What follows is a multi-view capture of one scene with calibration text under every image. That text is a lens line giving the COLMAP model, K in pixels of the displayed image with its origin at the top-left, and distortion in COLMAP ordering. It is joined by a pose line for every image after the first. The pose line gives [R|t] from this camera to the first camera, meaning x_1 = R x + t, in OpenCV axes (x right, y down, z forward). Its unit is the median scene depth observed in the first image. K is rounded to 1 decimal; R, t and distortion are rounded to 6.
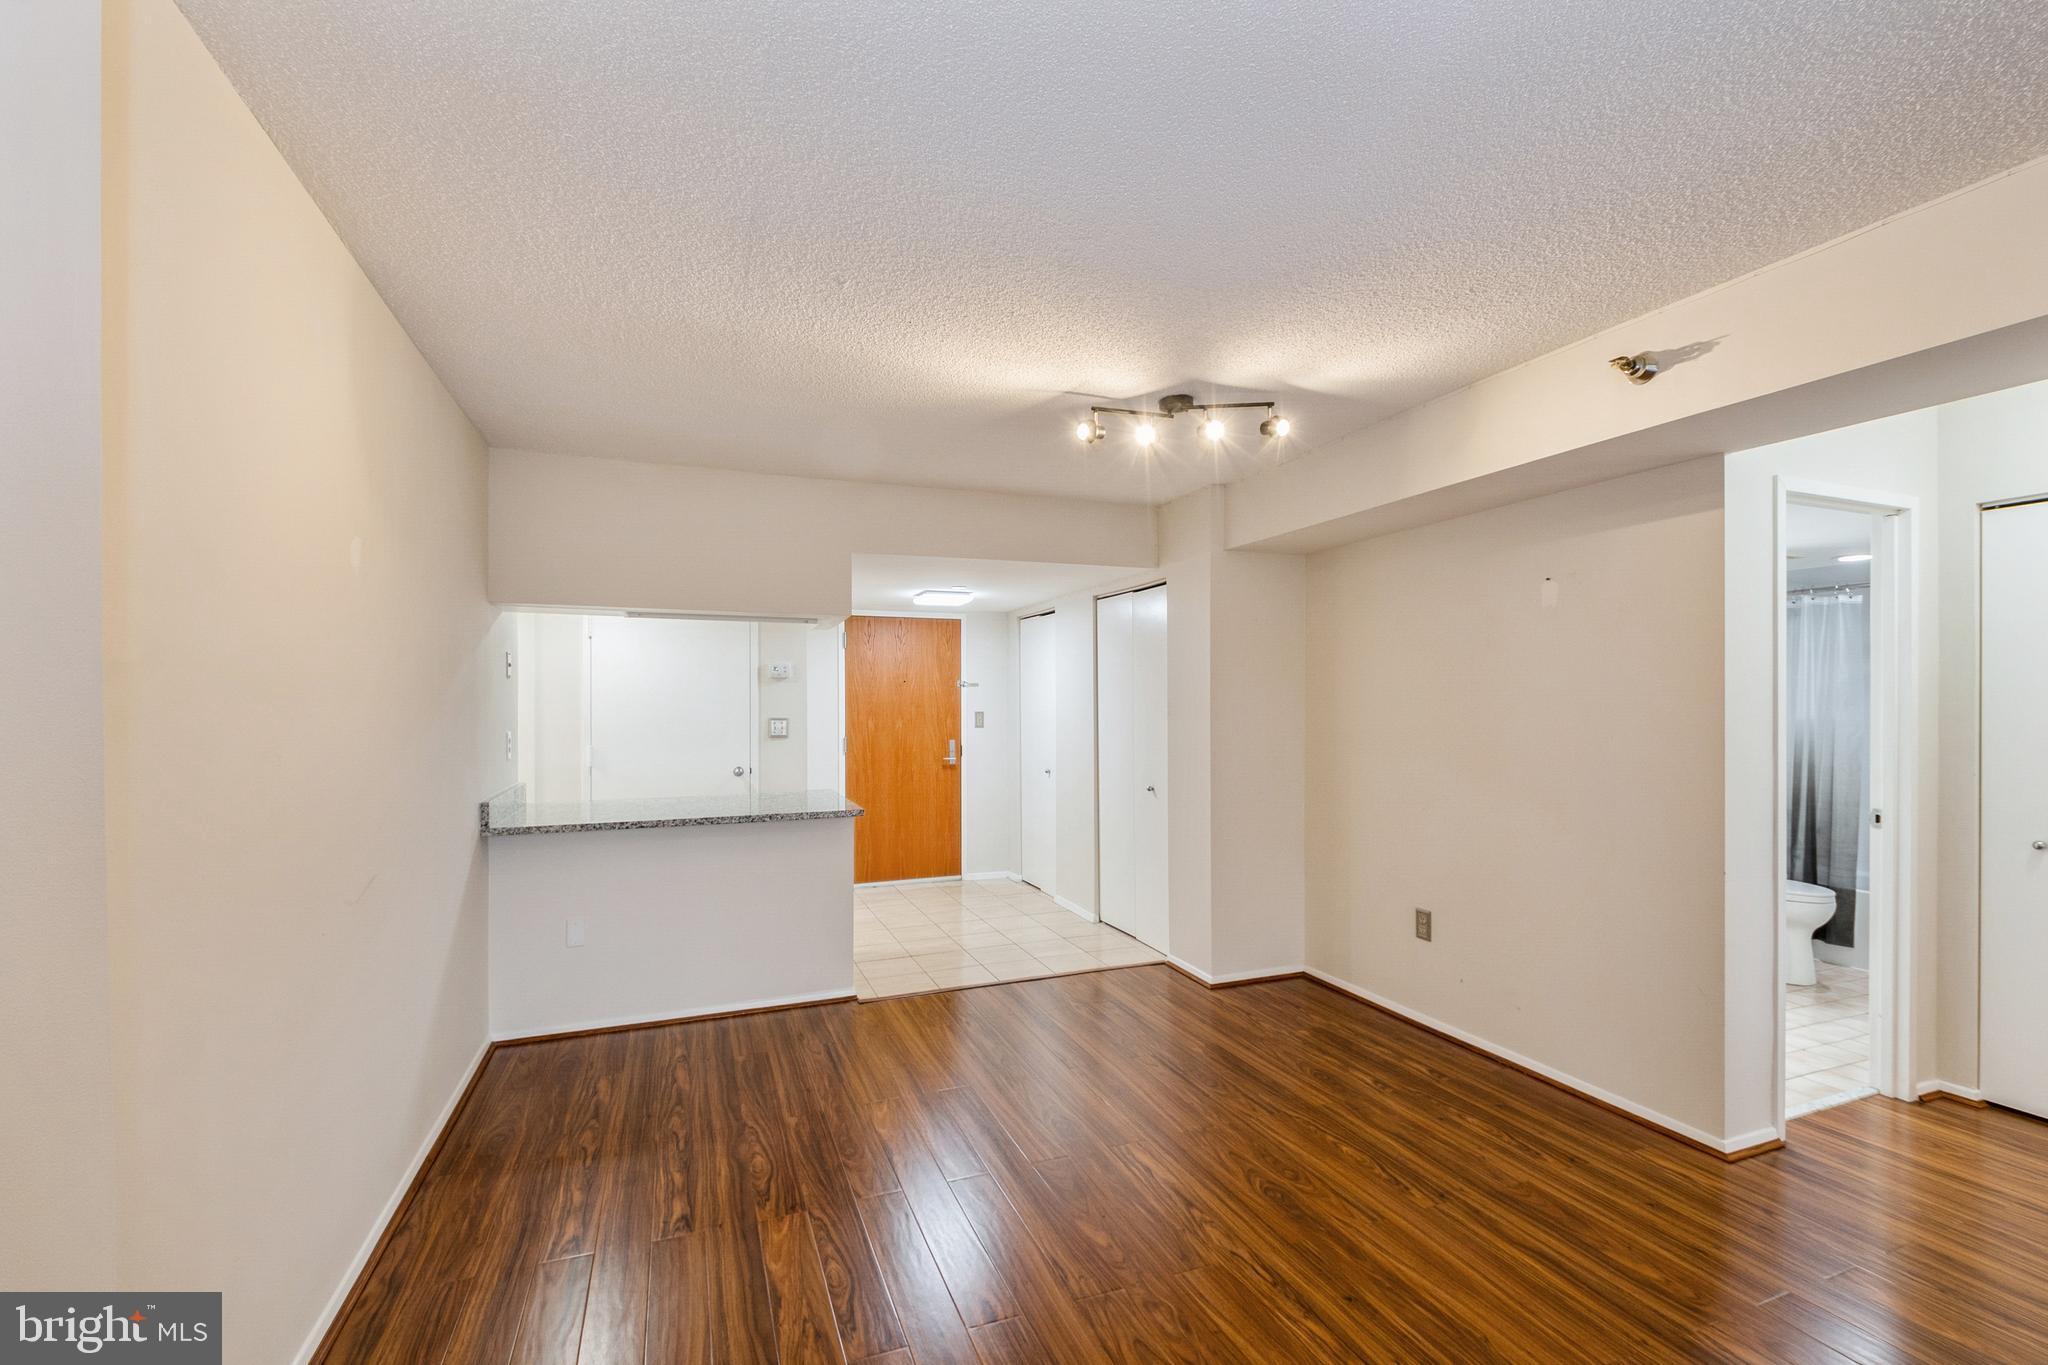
lens RADIAL K [[884.2, 0, 1022.8], [0, 884.2, 706.1], [0, 0, 1]] dist [0.000081, -0.000450]
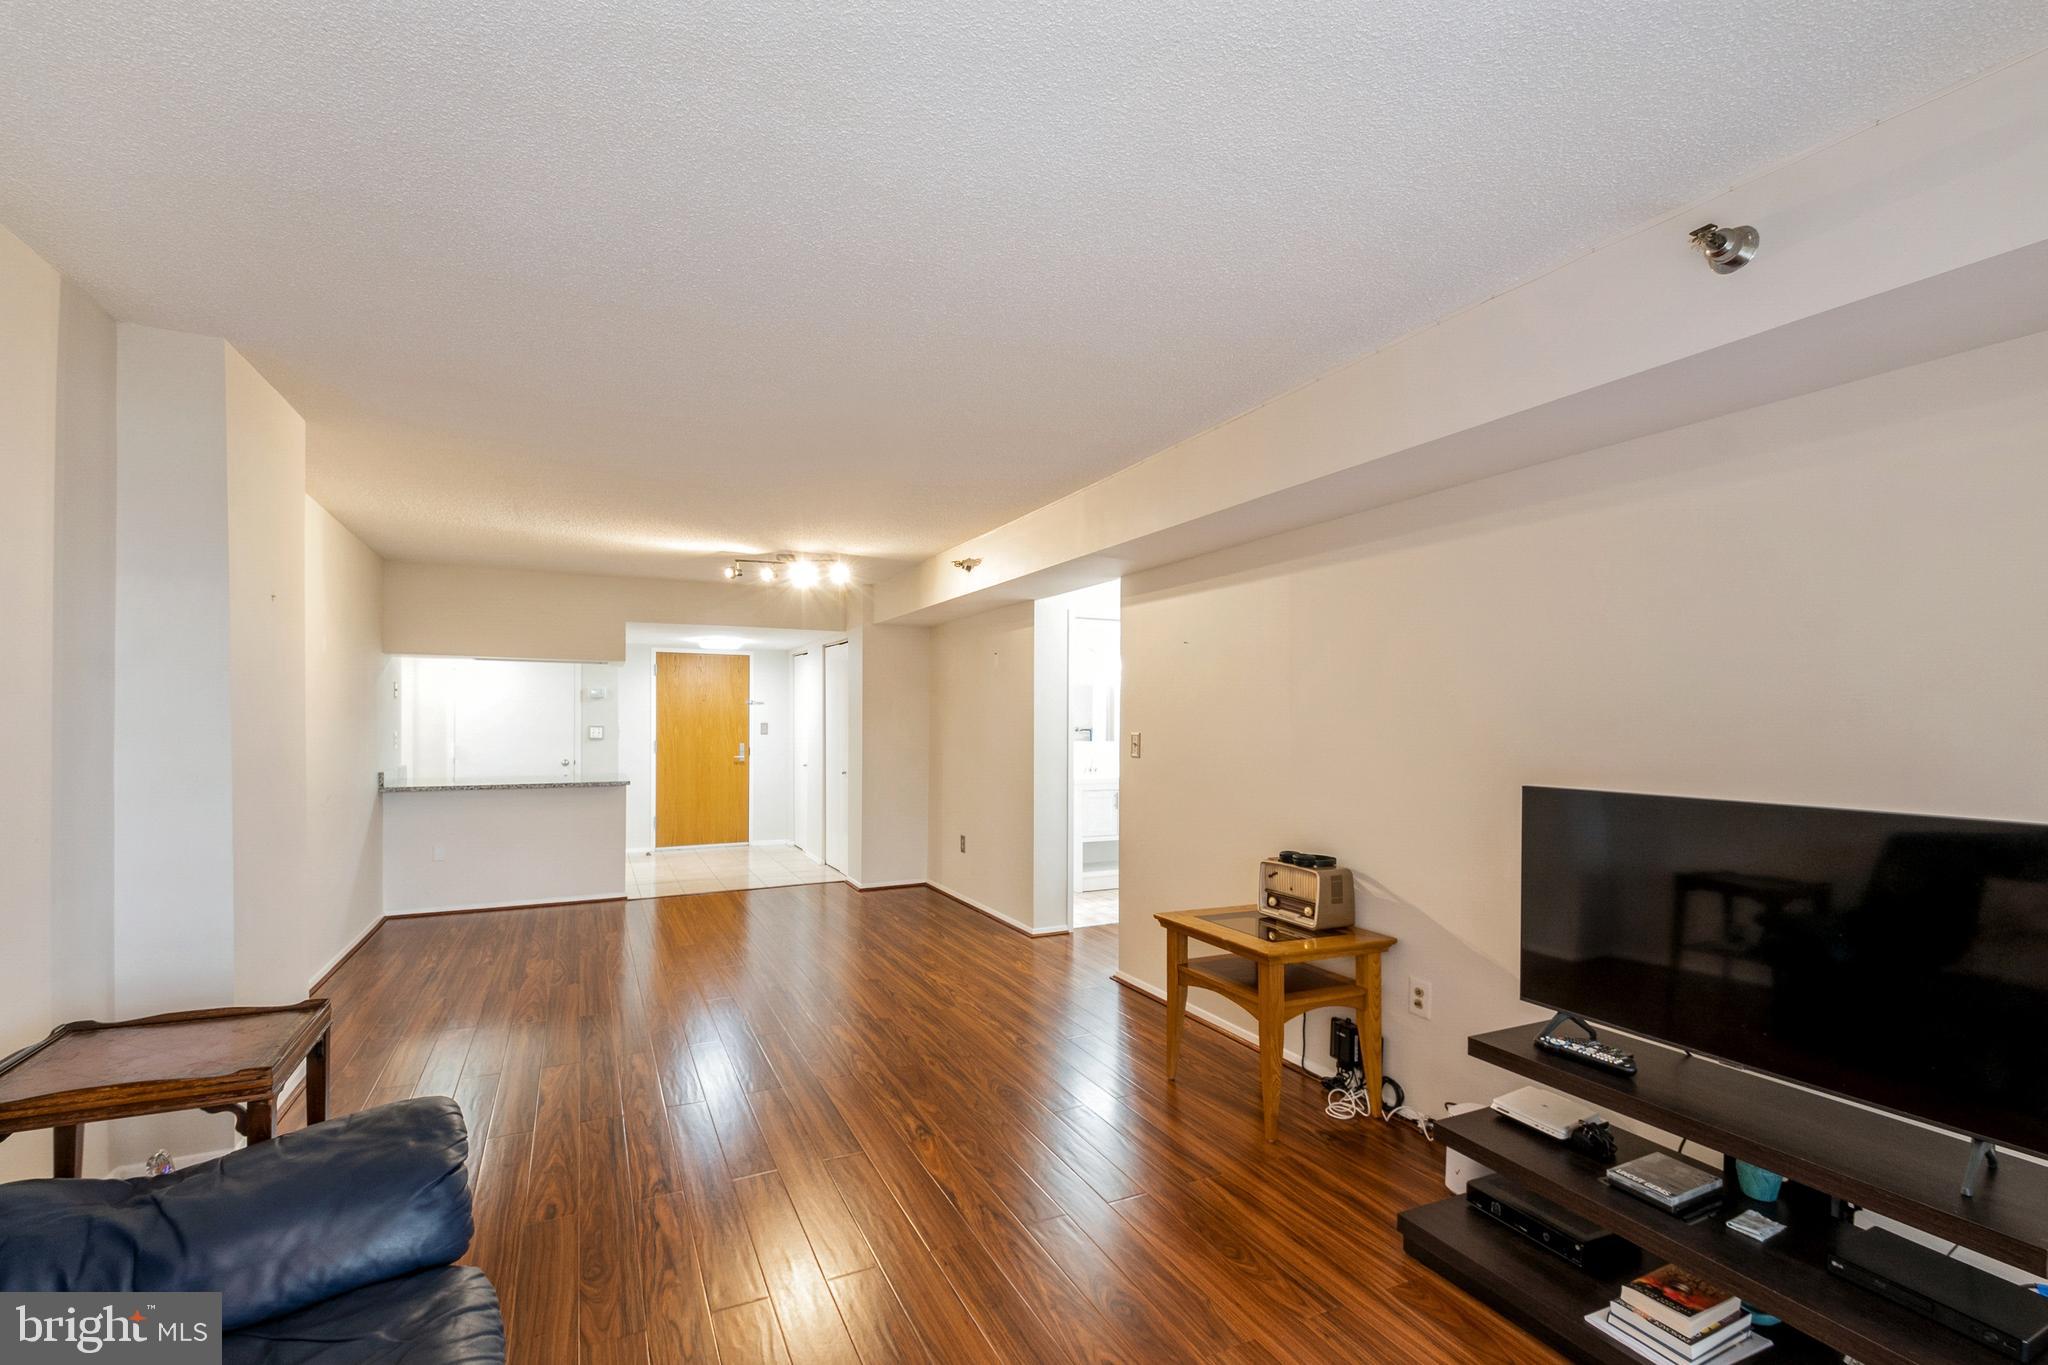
lens RADIAL K [[930.5, 0, 1095.7], [0, 930.5, 708.1], [0, 0, 1]] dist [0.002230, -0.000309]
pose [[0.991119, 0.006964, 0.132794, 0.416010], [-0.005116, 0.999885, -0.014253, 0.002295], [-0.132878, 0.013447, 0.991041, -0.774583]]
